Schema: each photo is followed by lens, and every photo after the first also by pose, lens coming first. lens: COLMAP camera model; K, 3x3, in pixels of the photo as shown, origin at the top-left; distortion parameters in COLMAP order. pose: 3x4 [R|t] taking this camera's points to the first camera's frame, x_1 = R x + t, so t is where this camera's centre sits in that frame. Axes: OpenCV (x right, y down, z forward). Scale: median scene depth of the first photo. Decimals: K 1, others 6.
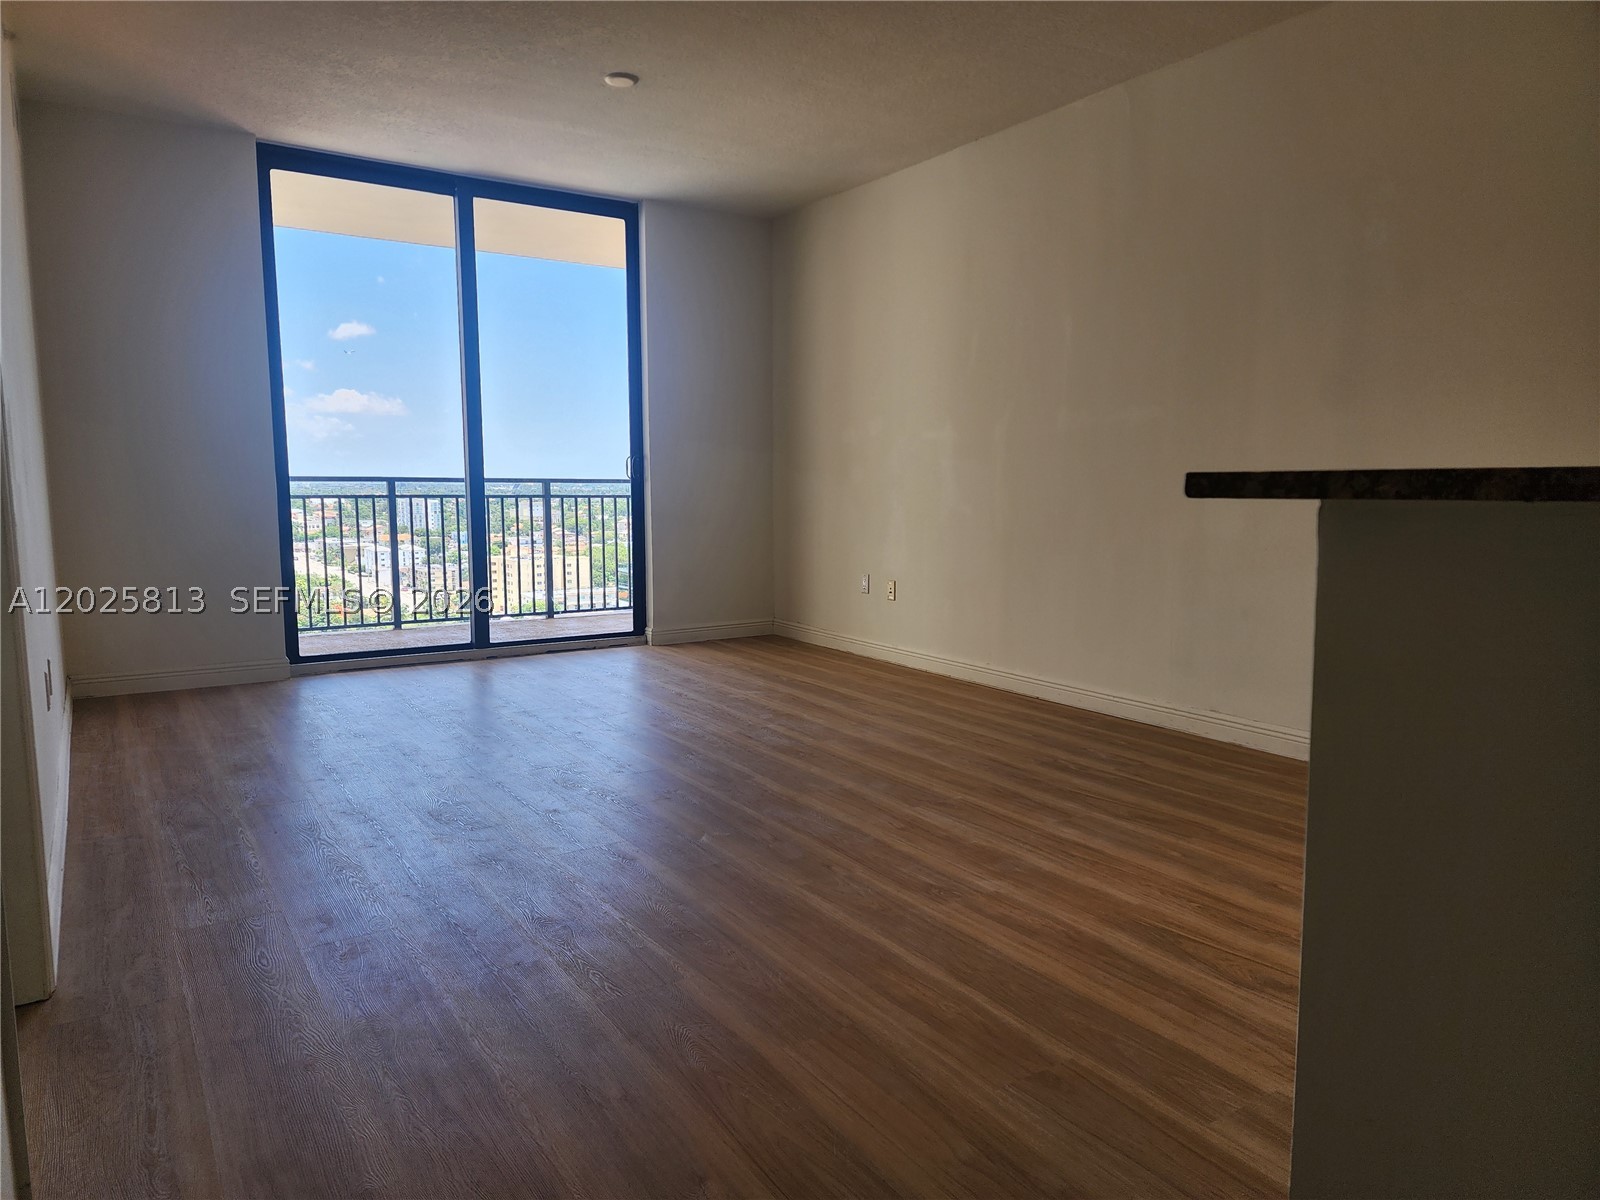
lens RADIAL K [[1062.9, 0, 793.6], [0, 1062.9, 599.4], [0, 0, 1]] dist [0.065060, -0.065253]
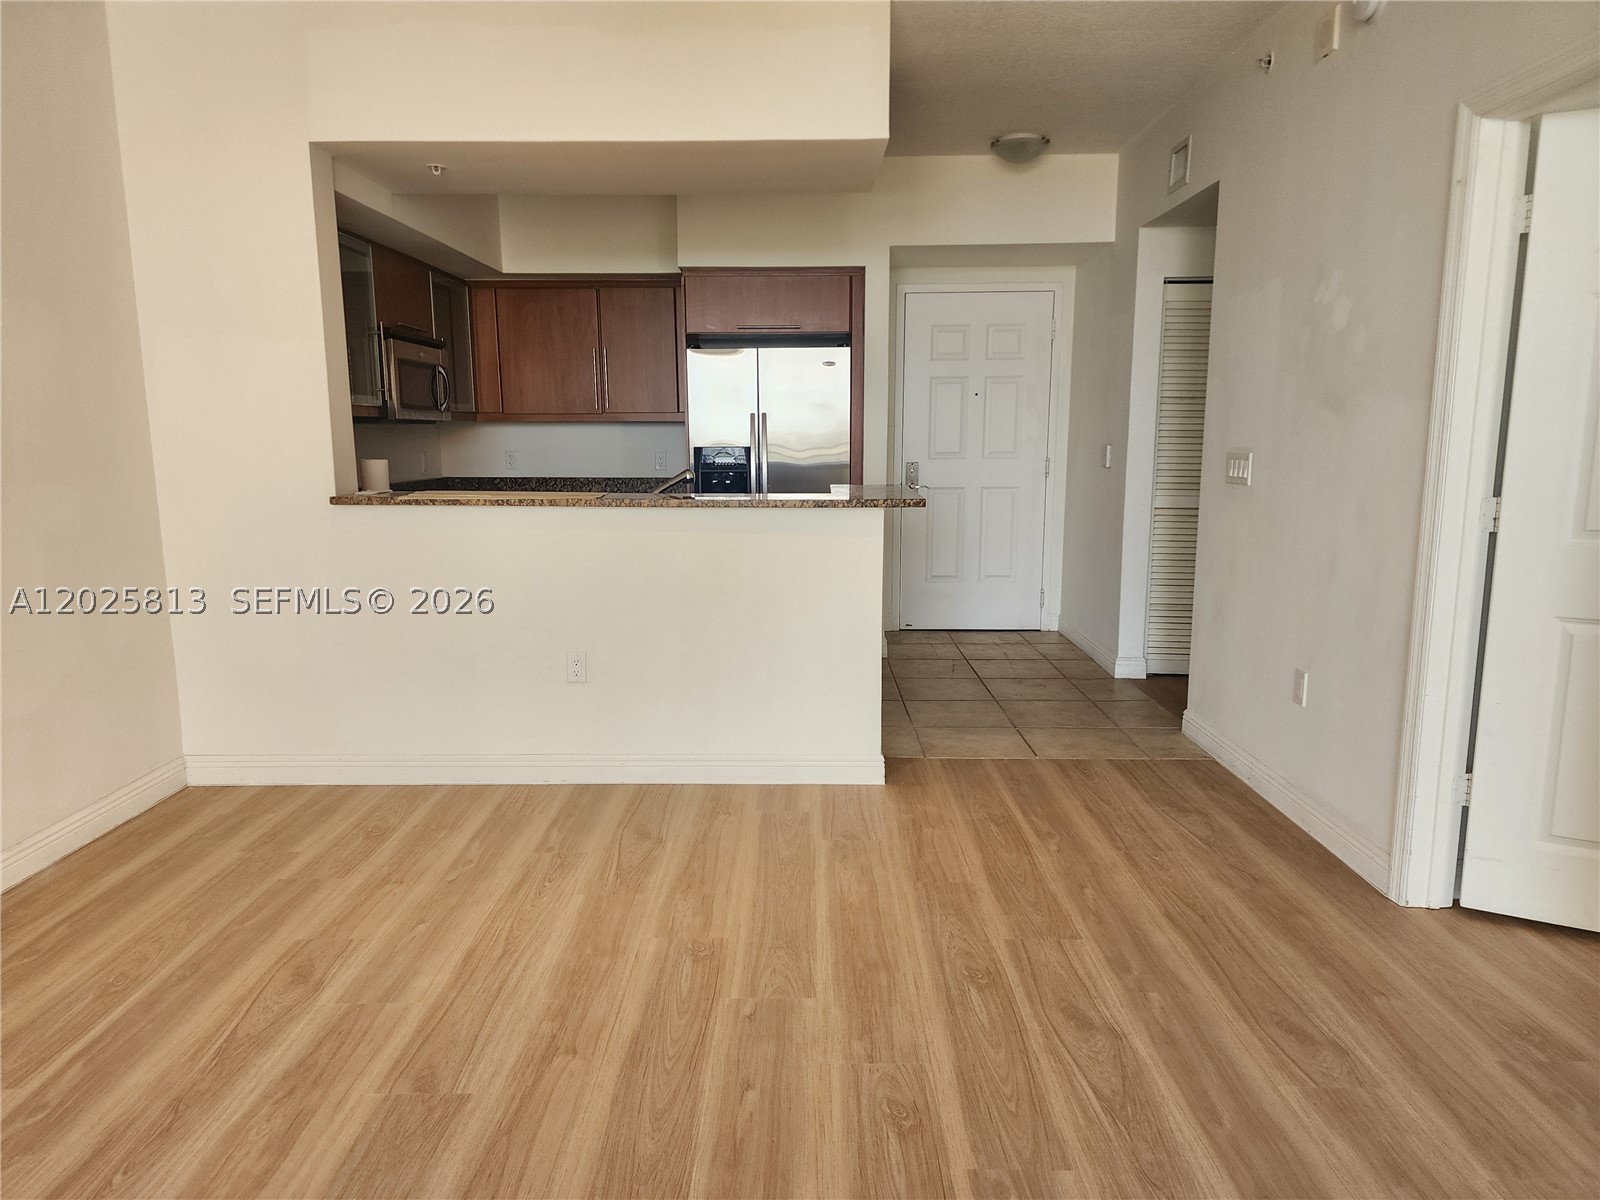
lens RADIAL K [[1062.9, 0, 793.6], [0, 1062.9, 599.4], [0, 0, 1]] dist [0.065060, -0.065253]
pose [[-0.830955, -0.085063, 0.549797, -0.368279], [0.065580, 0.966376, 0.248631, -0.228075], [-0.552460, 0.242657, -0.797437, 1.370377]]
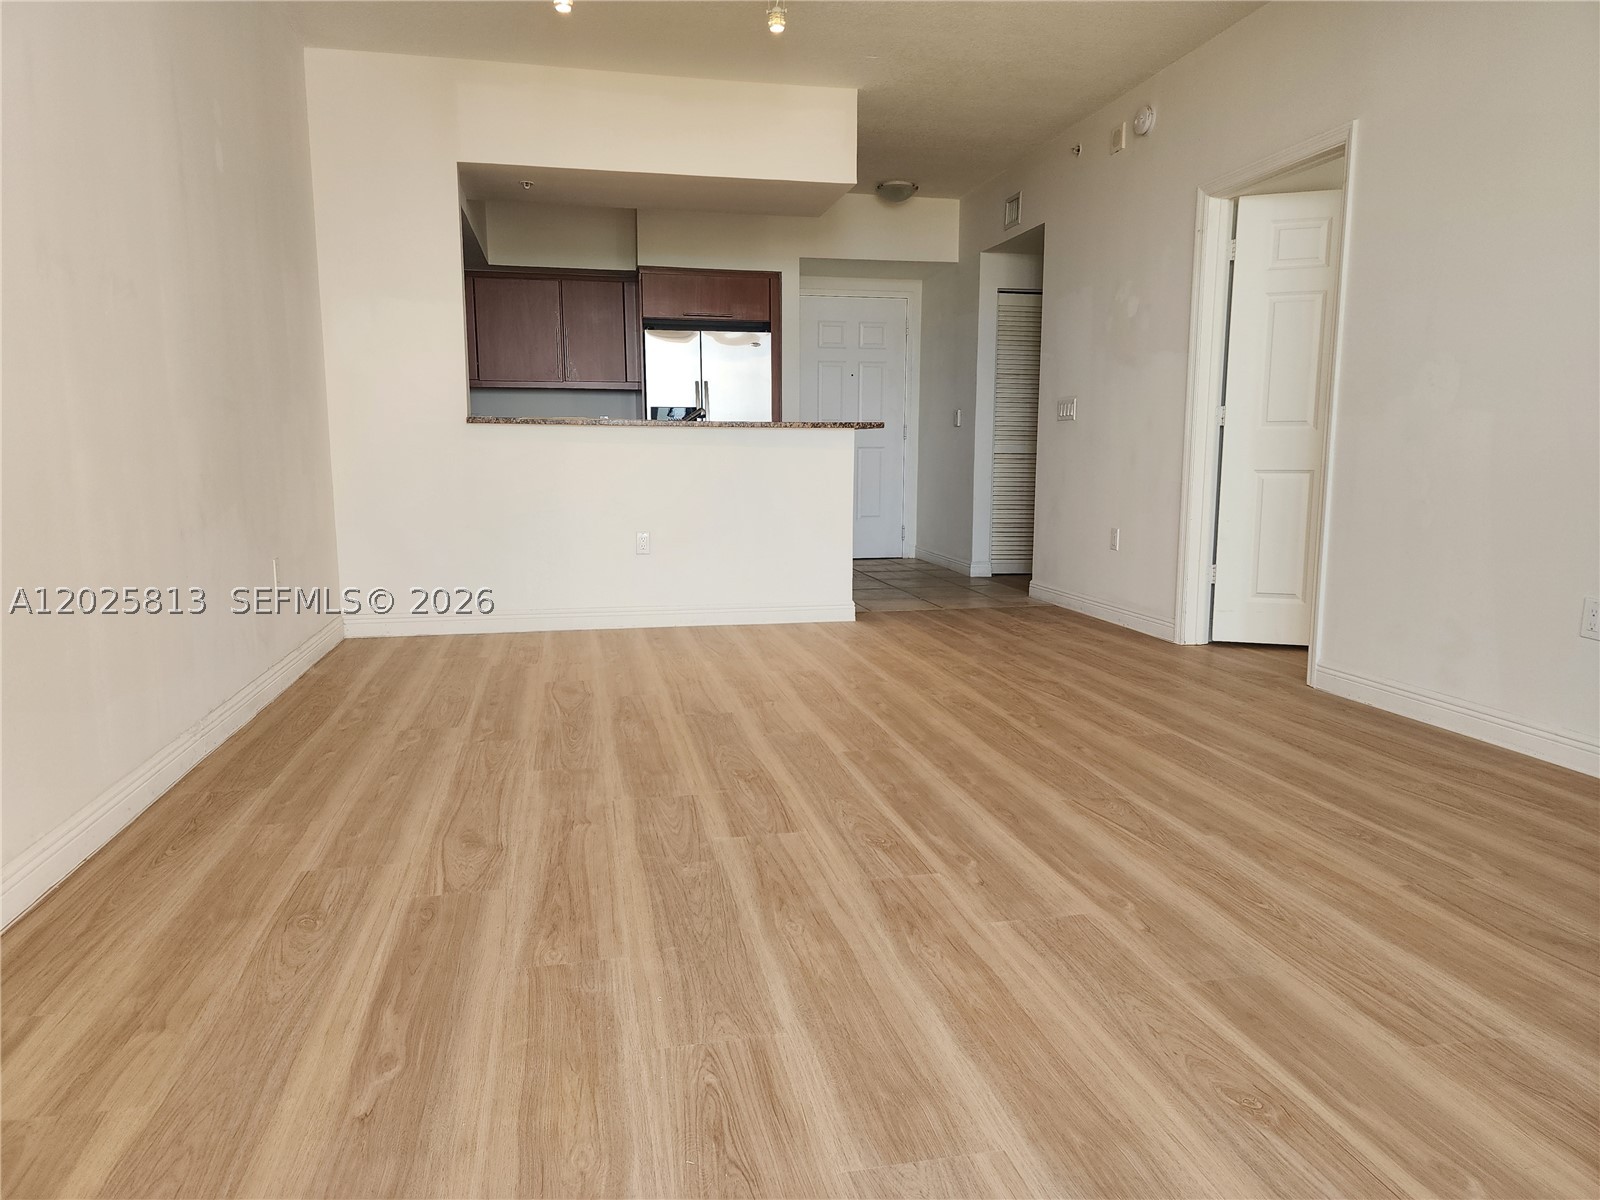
lens RADIAL K [[1076.7, 0, 799.8], [0, 1076.7, 587.4], [0, 0, 1]] dist [0.072367, -0.061281]
pose [[-0.935800, -0.045737, 0.349552, -0.344217], [0.038313, 0.972480, 0.229813, -0.187044], [-0.350444, 0.228451, -0.908295, 2.020402]]
